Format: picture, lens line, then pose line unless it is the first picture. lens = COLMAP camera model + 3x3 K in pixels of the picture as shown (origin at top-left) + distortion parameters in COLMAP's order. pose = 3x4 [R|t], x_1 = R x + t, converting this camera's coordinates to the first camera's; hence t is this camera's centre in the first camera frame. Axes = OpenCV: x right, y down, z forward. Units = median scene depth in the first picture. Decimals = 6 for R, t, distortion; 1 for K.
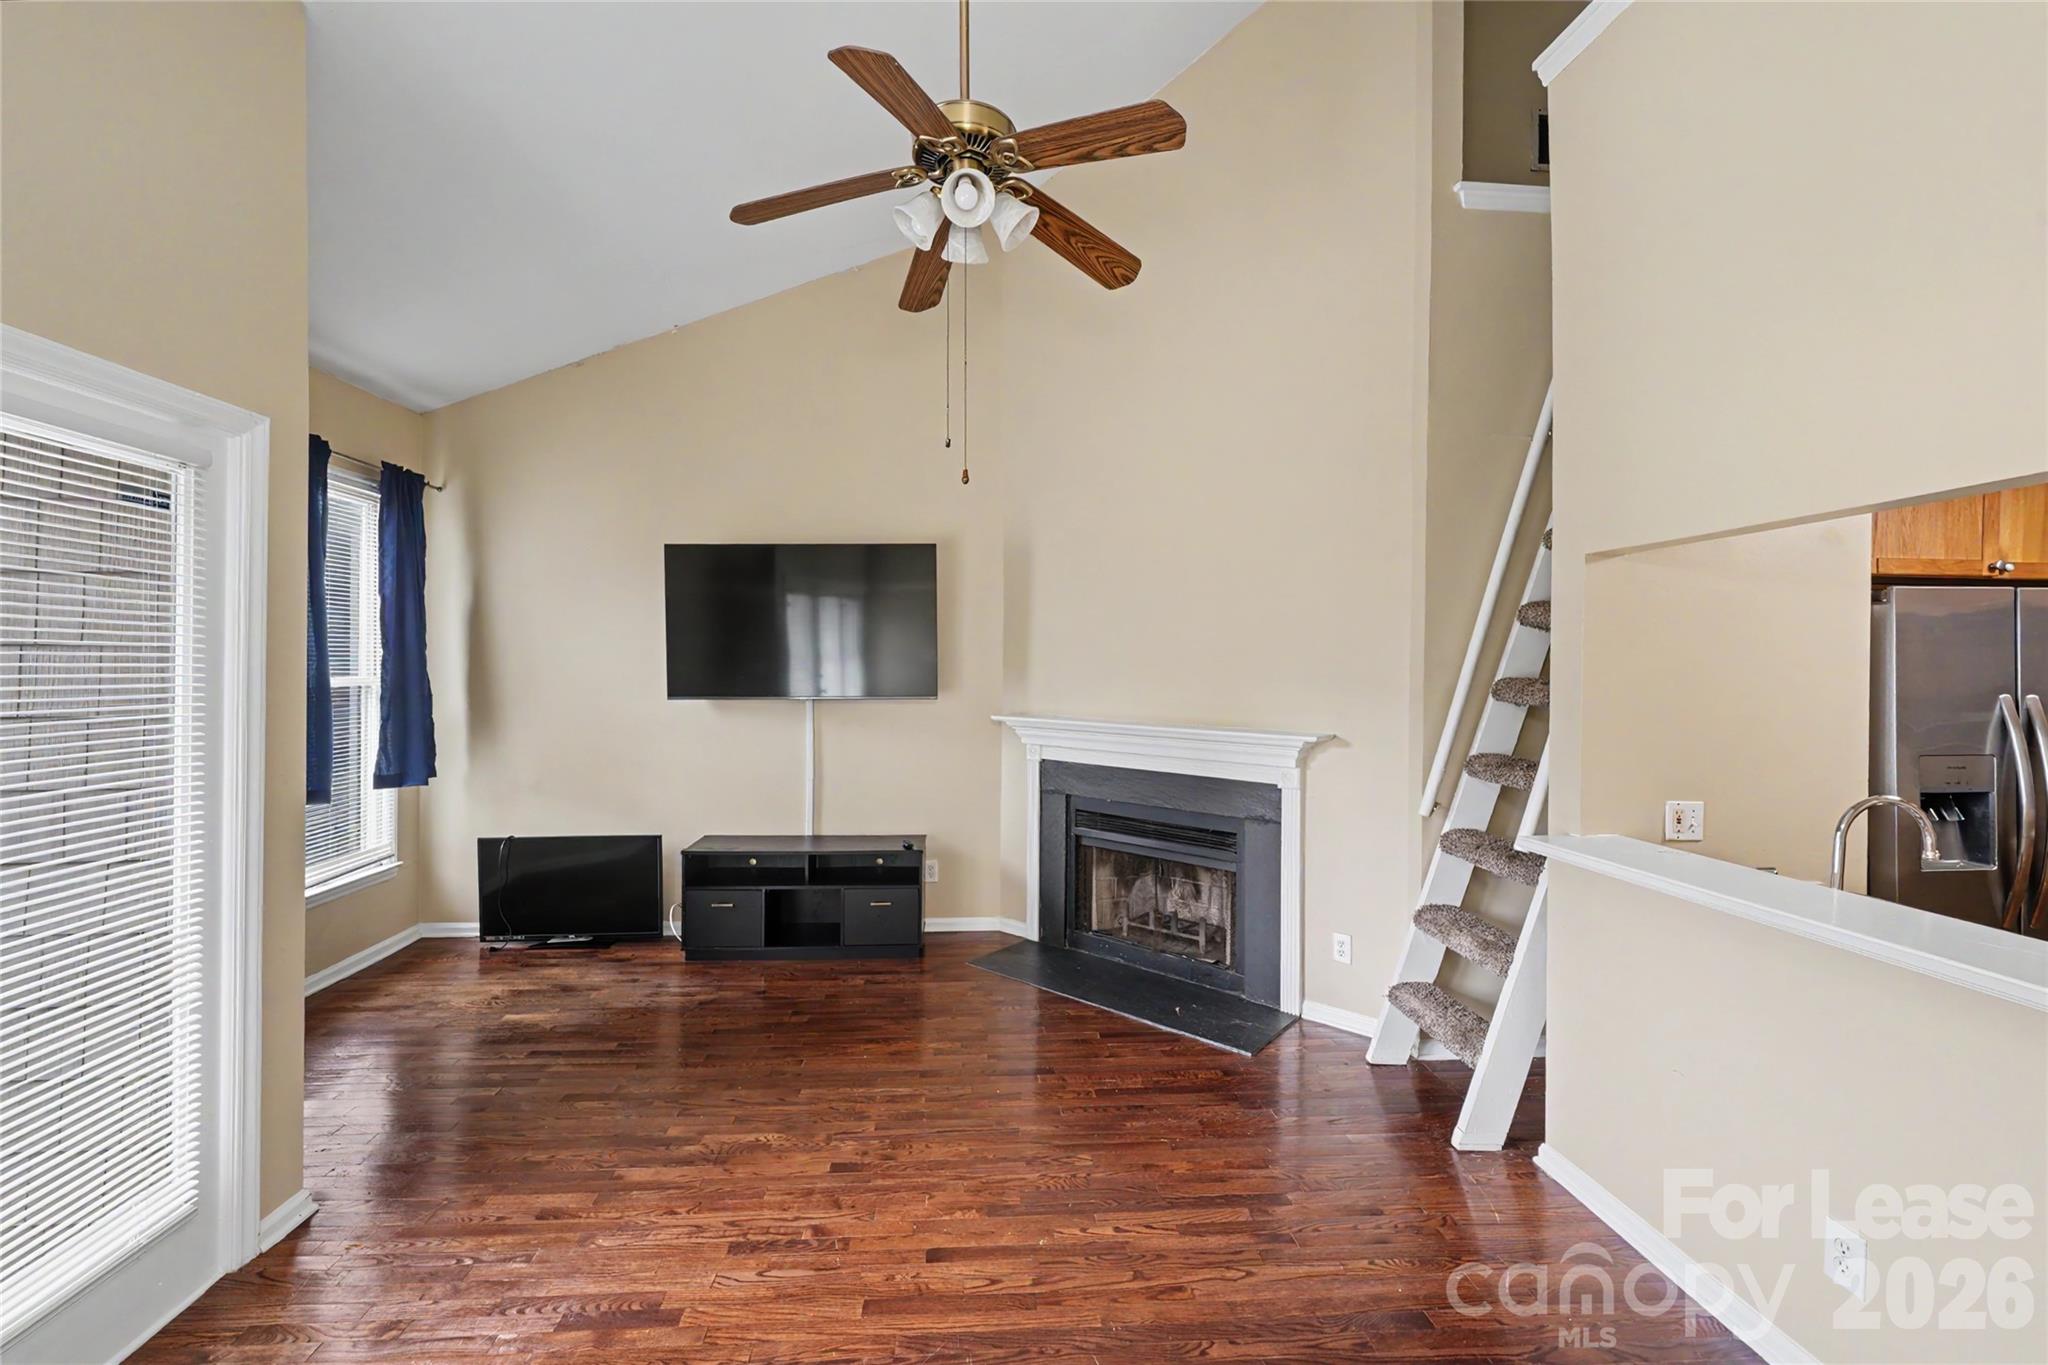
lens RADIAL K [[848.5, 0, 1026.5], [0, 848.5, 675.4], [0, 0, 1]] dist [0.002083, -0.001209]
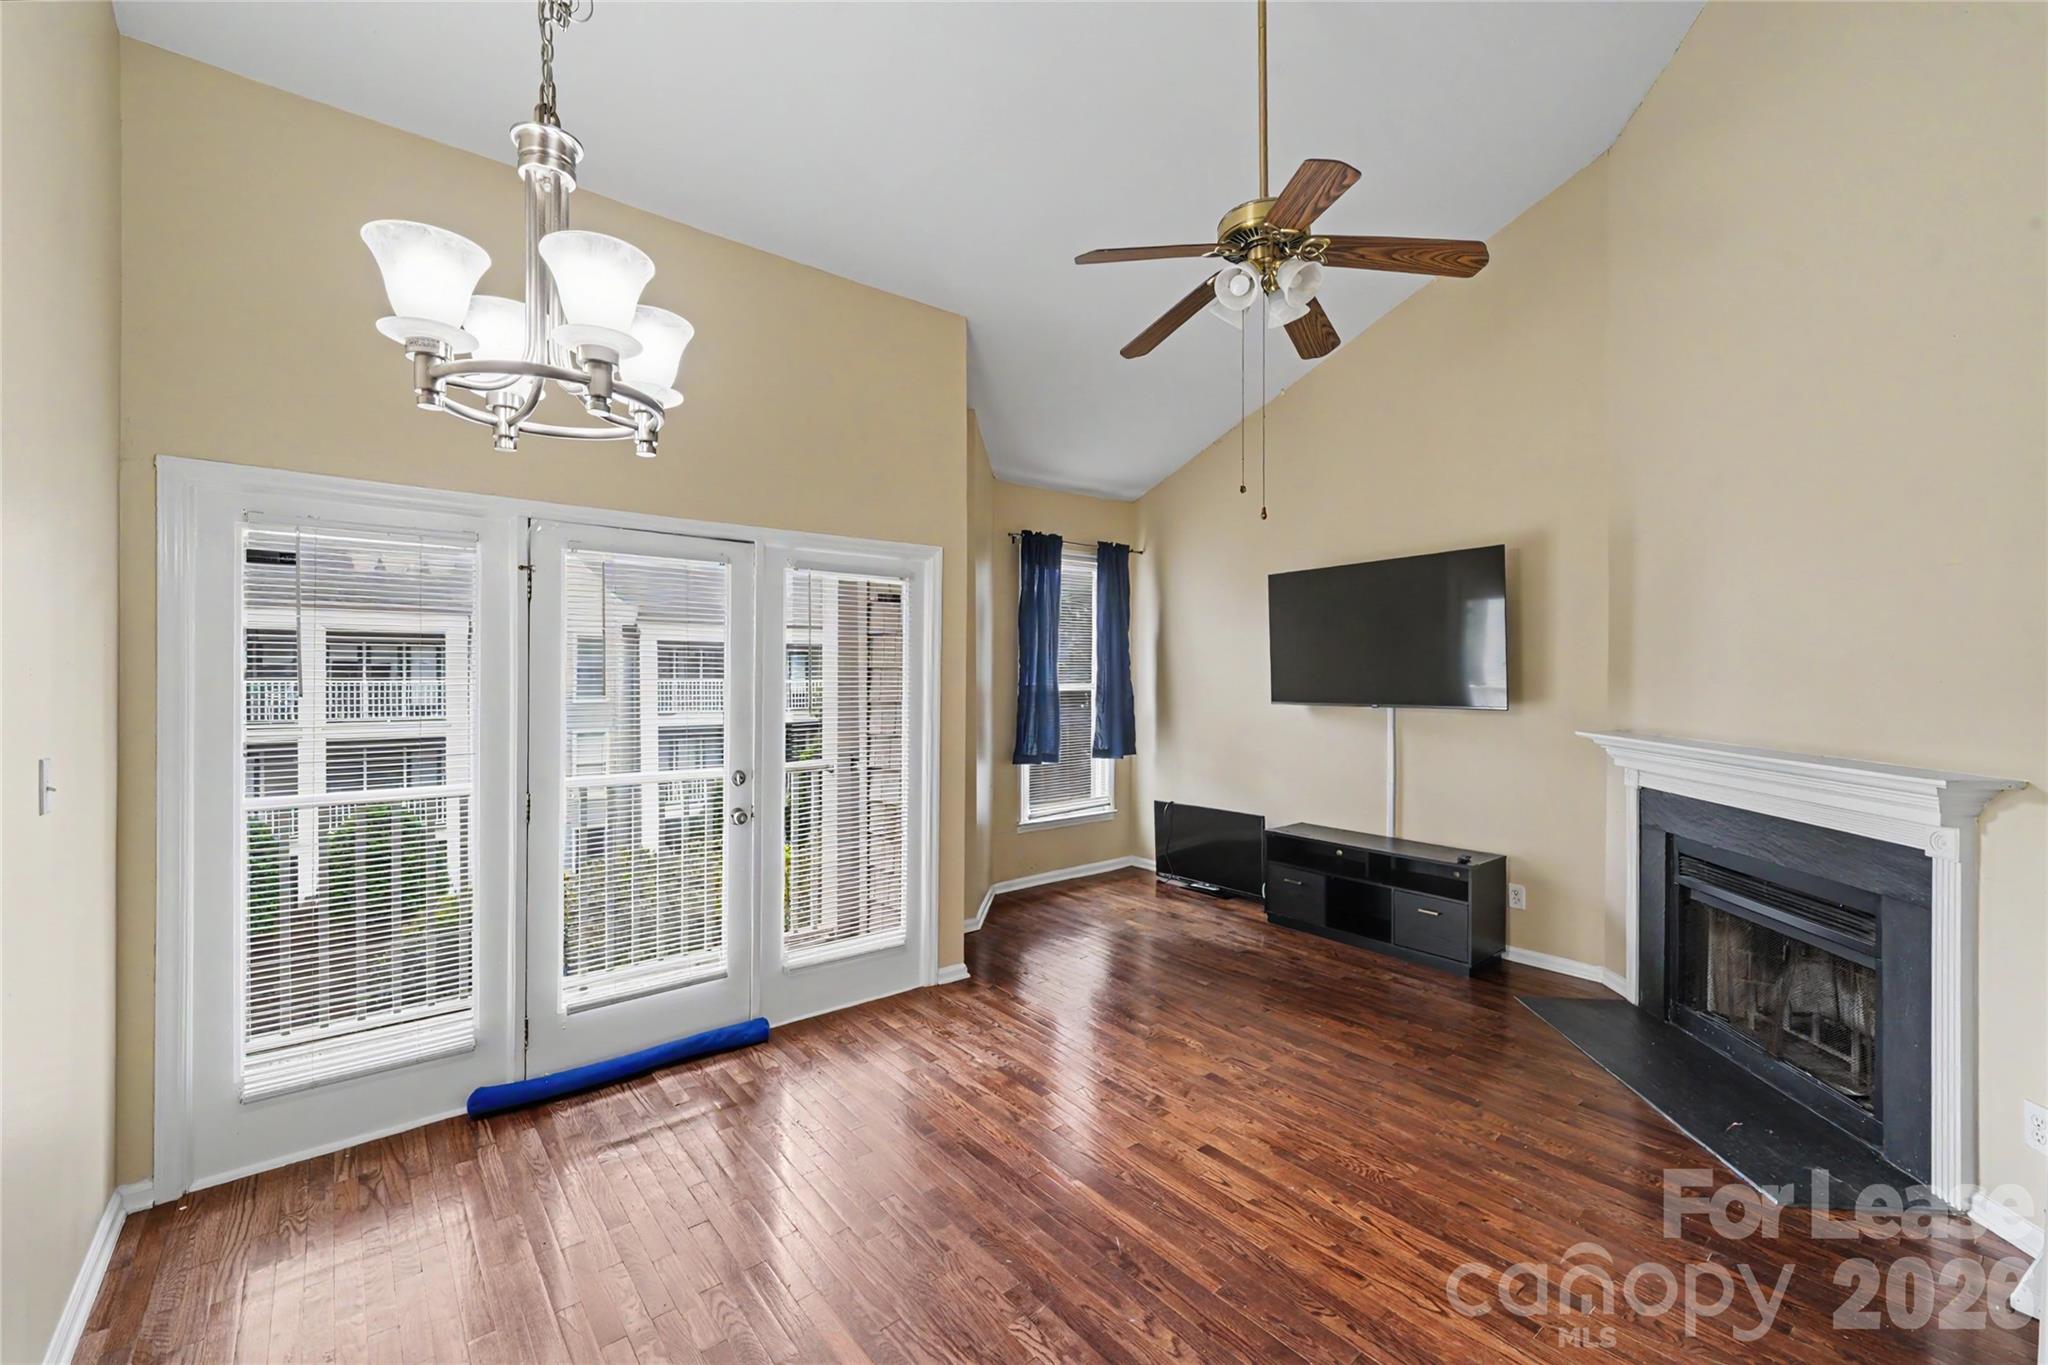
lens RADIAL K [[848.5, 0, 1017.5], [0, 848.5, 675.4], [0, 0, 1]] dist [0.002083, -0.001209]
pose [[0.562602, -0.005048, -0.826713, 0.434323], [-0.003436, 0.999958, -0.008445, 0.000233], [0.826721, 0.007592, 0.562561, 0.037323]]
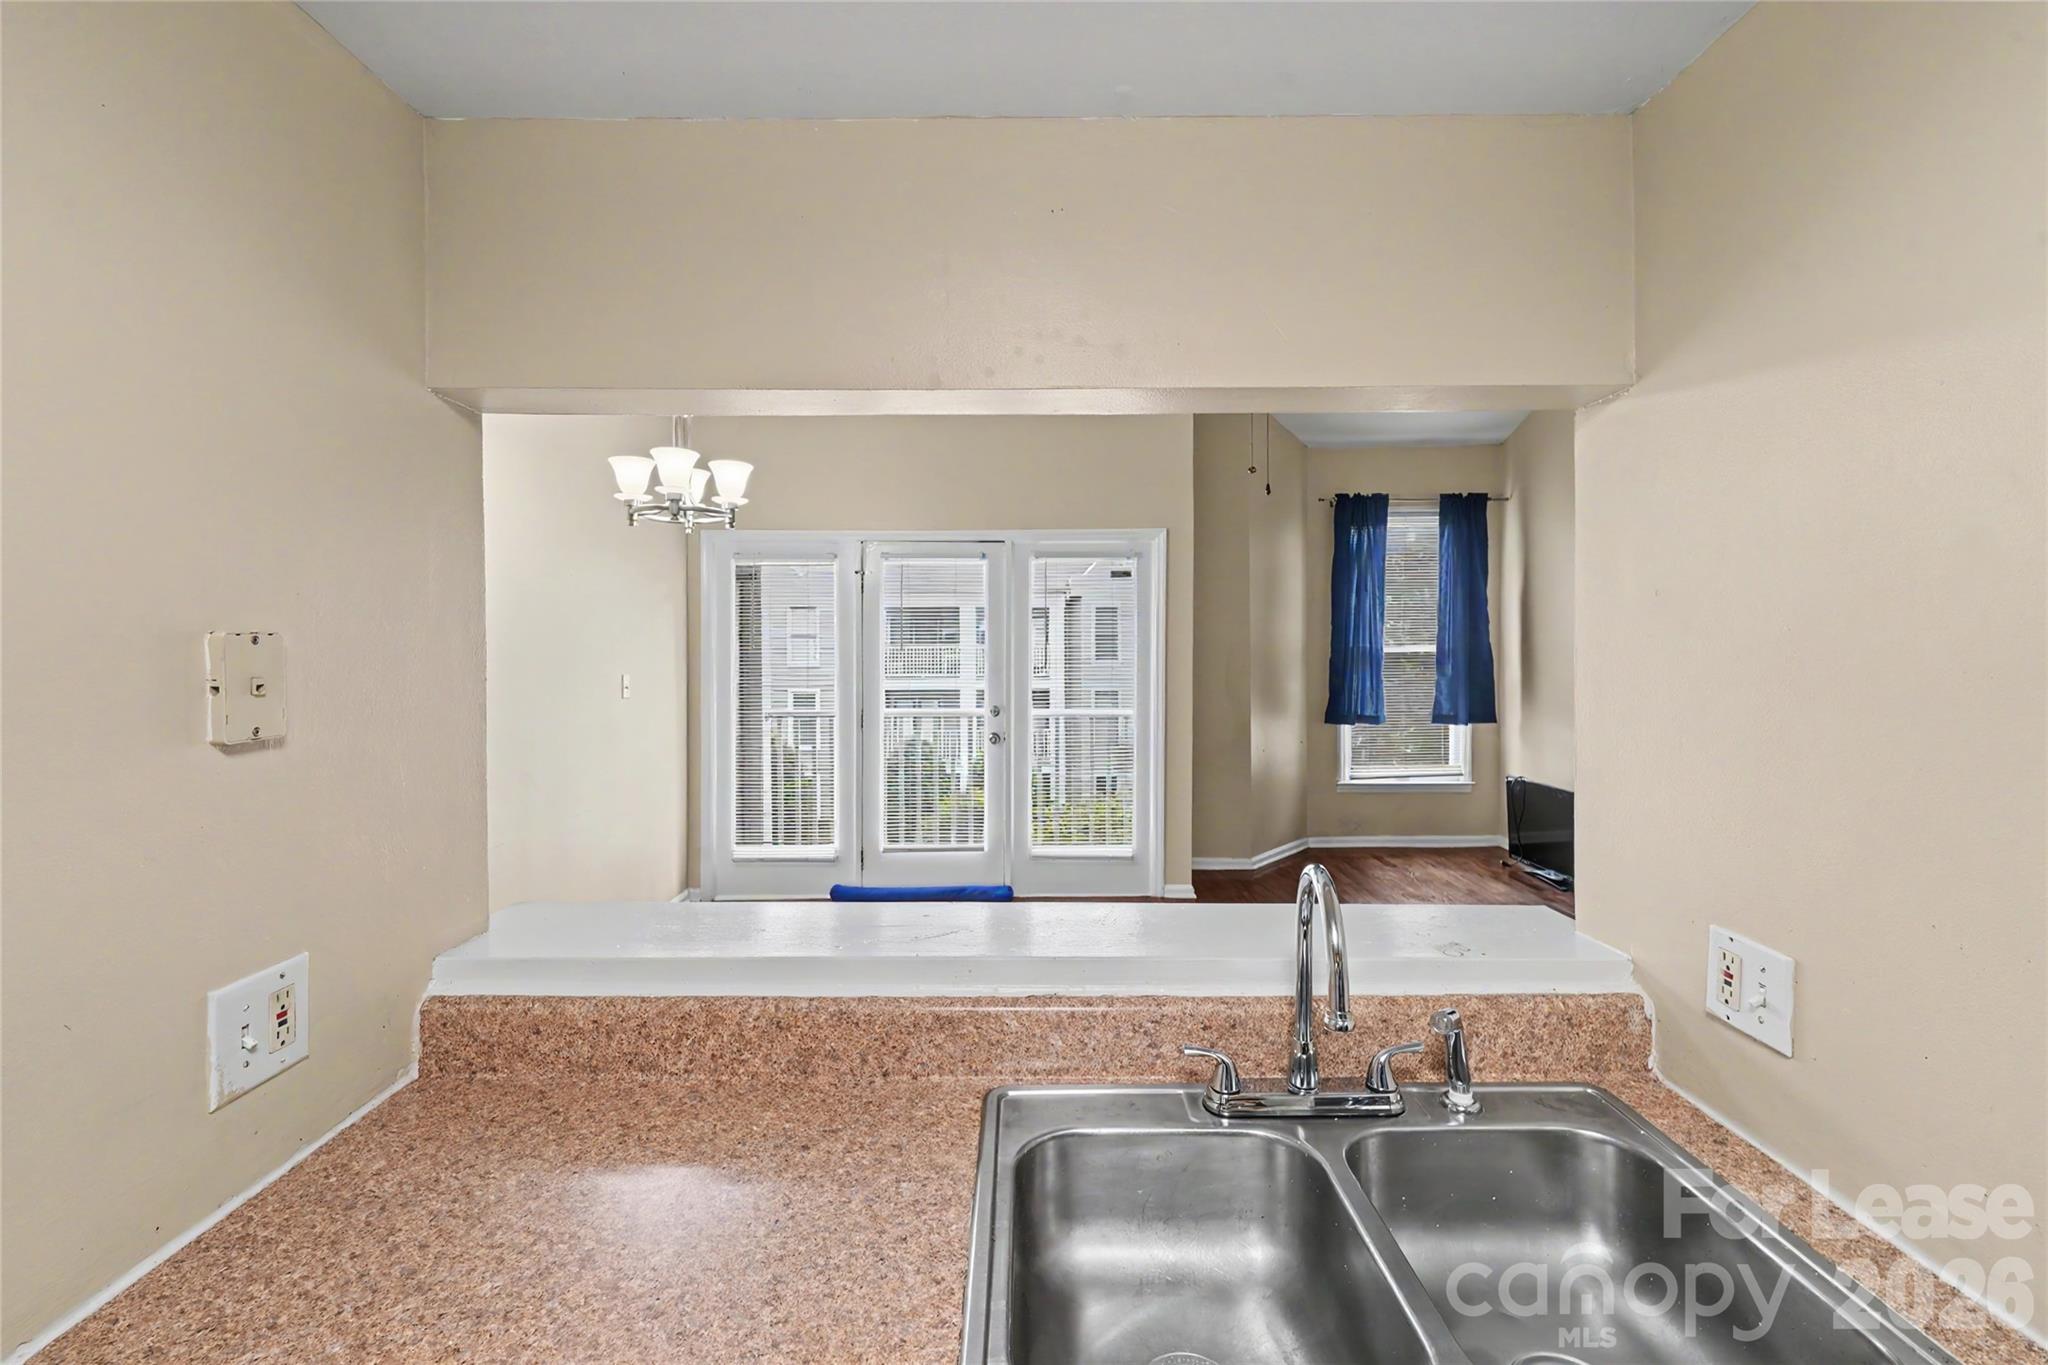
lens RADIAL K [[848.5, 0, 1022.0], [0, 848.5, 651.6], [0, 0, 1]] dist [0.002083, -0.001209]
pose [[-0.077691, 0.006249, -0.996958, 0.776024], [-0.002058, 0.999977, 0.006428, 0.005388], [0.996975, 0.002551, -0.077676, 0.440048]]
